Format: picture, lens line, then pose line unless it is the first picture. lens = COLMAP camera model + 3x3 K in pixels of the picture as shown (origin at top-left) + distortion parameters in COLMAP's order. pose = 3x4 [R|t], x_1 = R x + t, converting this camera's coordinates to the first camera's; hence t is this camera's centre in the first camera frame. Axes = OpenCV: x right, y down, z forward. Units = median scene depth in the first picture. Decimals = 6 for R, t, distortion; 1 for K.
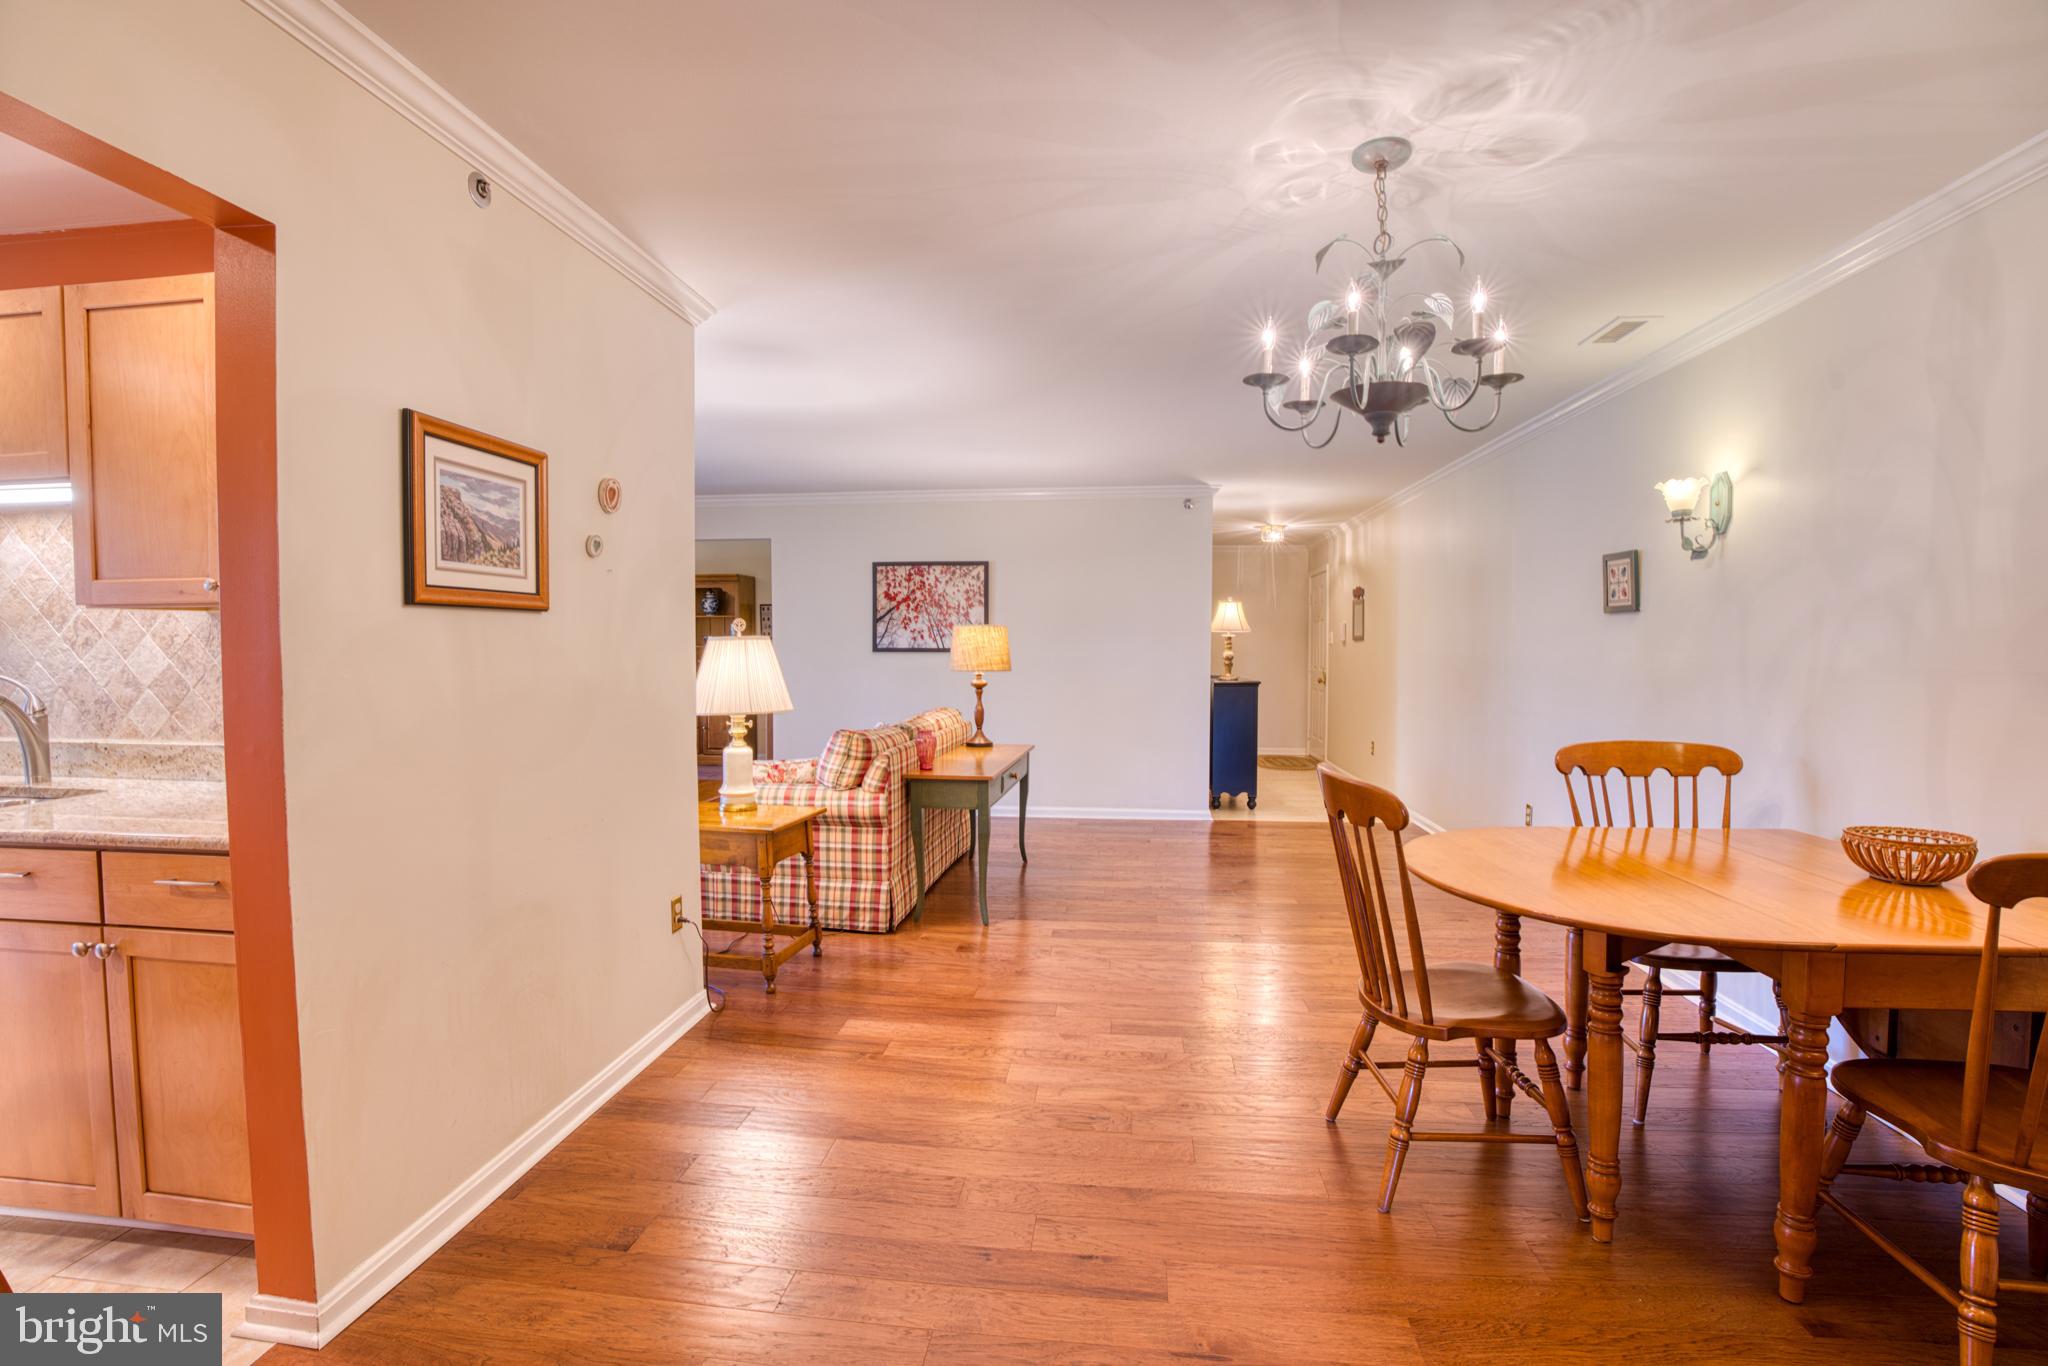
lens RADIAL K [[954.7, 0, 1024.0], [0, 954.7, 683.0], [0, 0, 1]] dist [-0.002705, -0.000064]
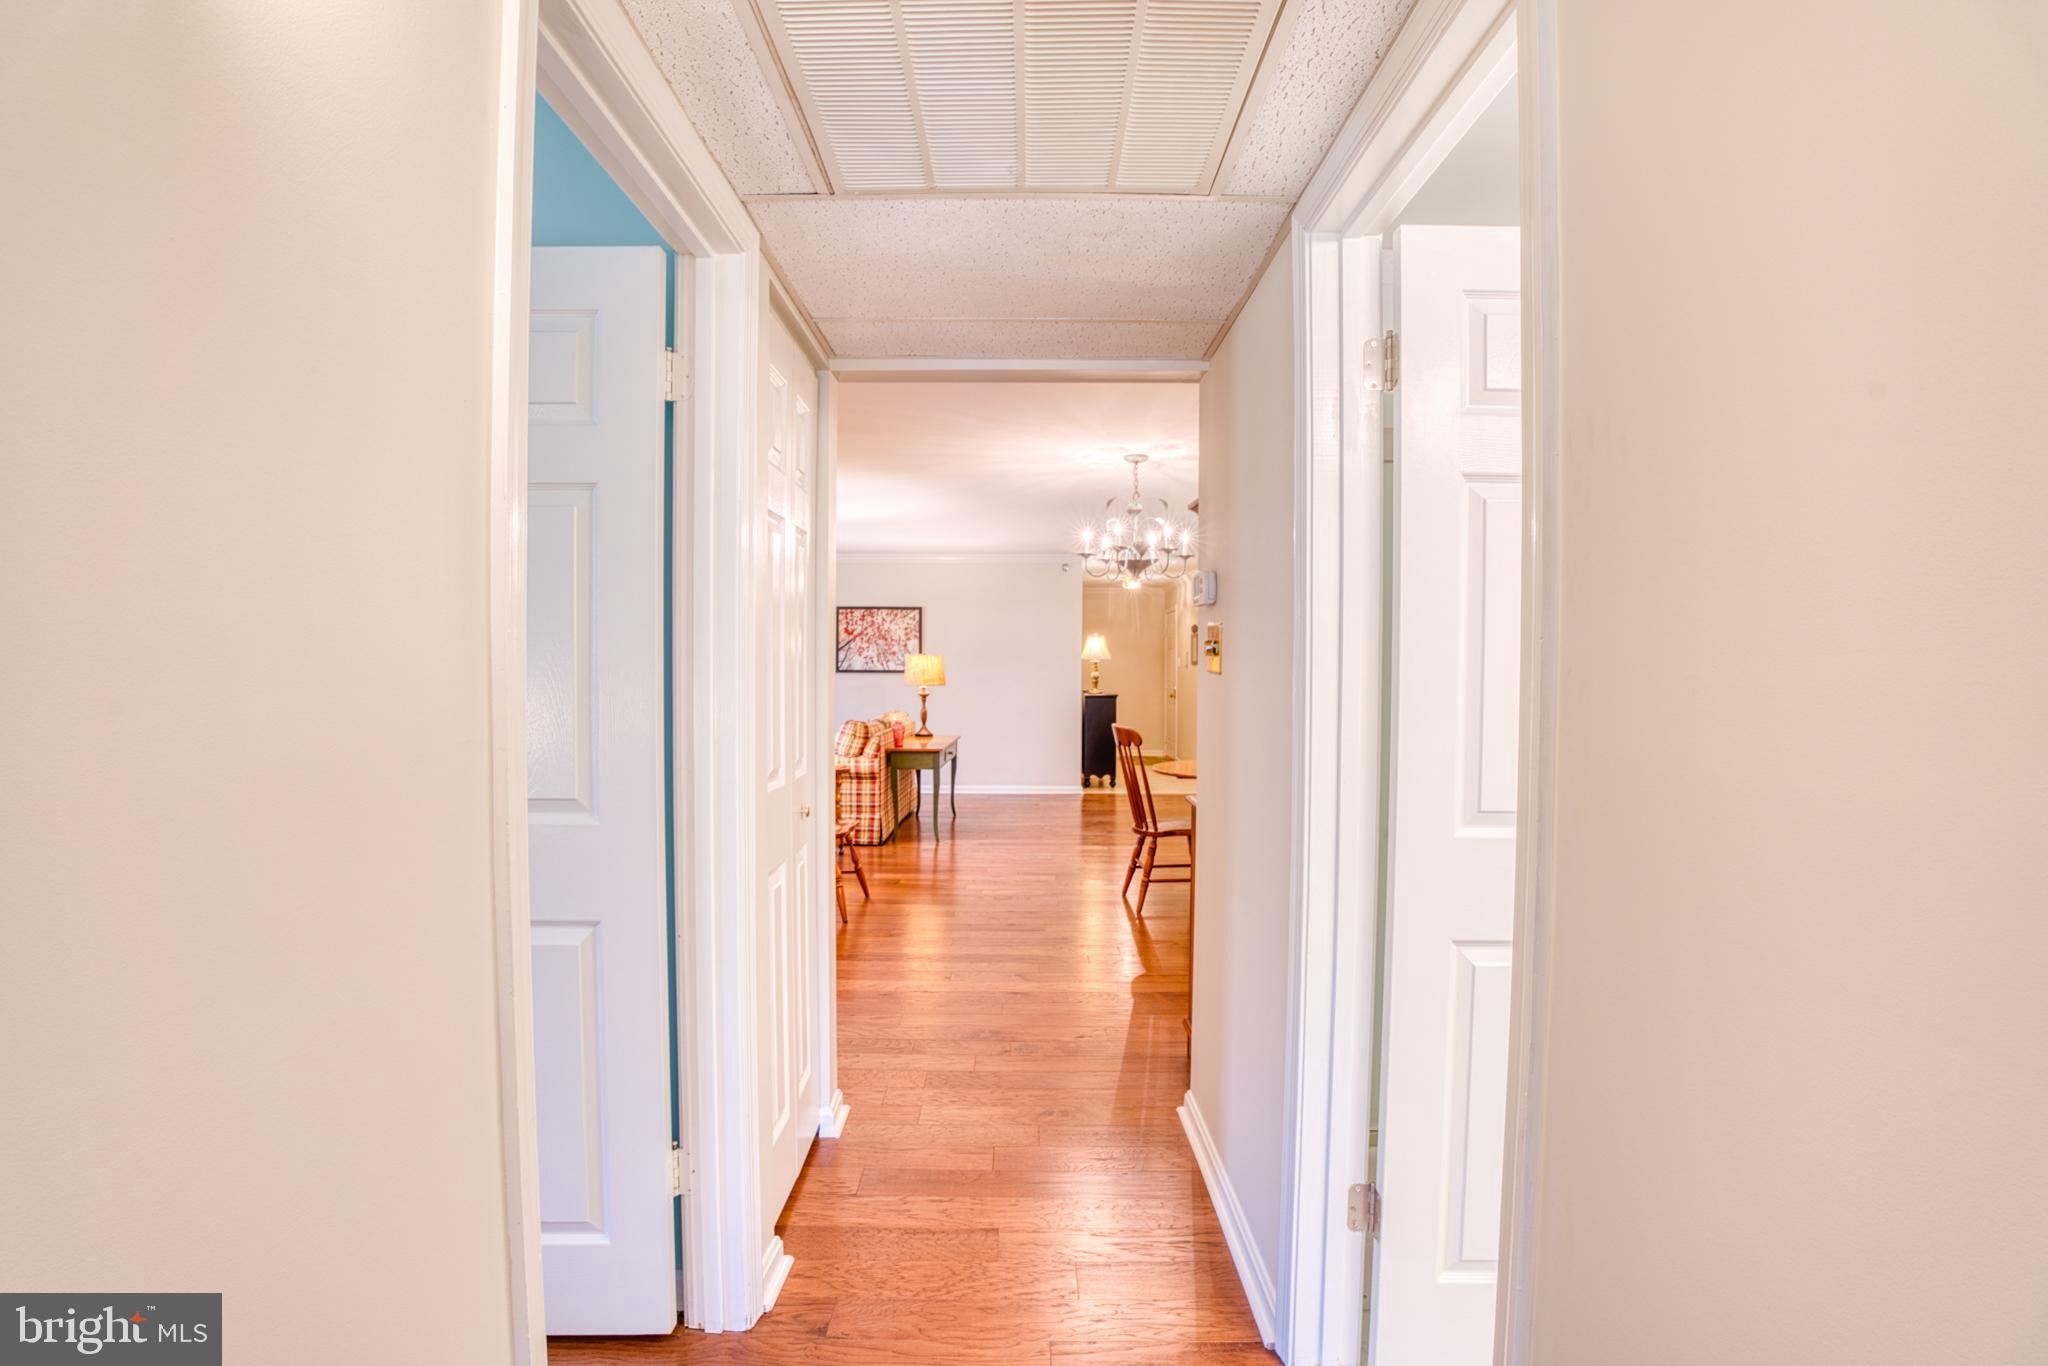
lens RADIAL K [[954.7, 0, 1024.0], [0, 954.7, 683.0], [0, 0, 1]] dist [-0.002705, -0.000064]
pose [[0.993433, 0.000085, 0.114419, -0.063700], [0.002528, 0.999739, -0.022693, 0.018017], [-0.114391, 0.022834, 0.993173, -0.497808]]
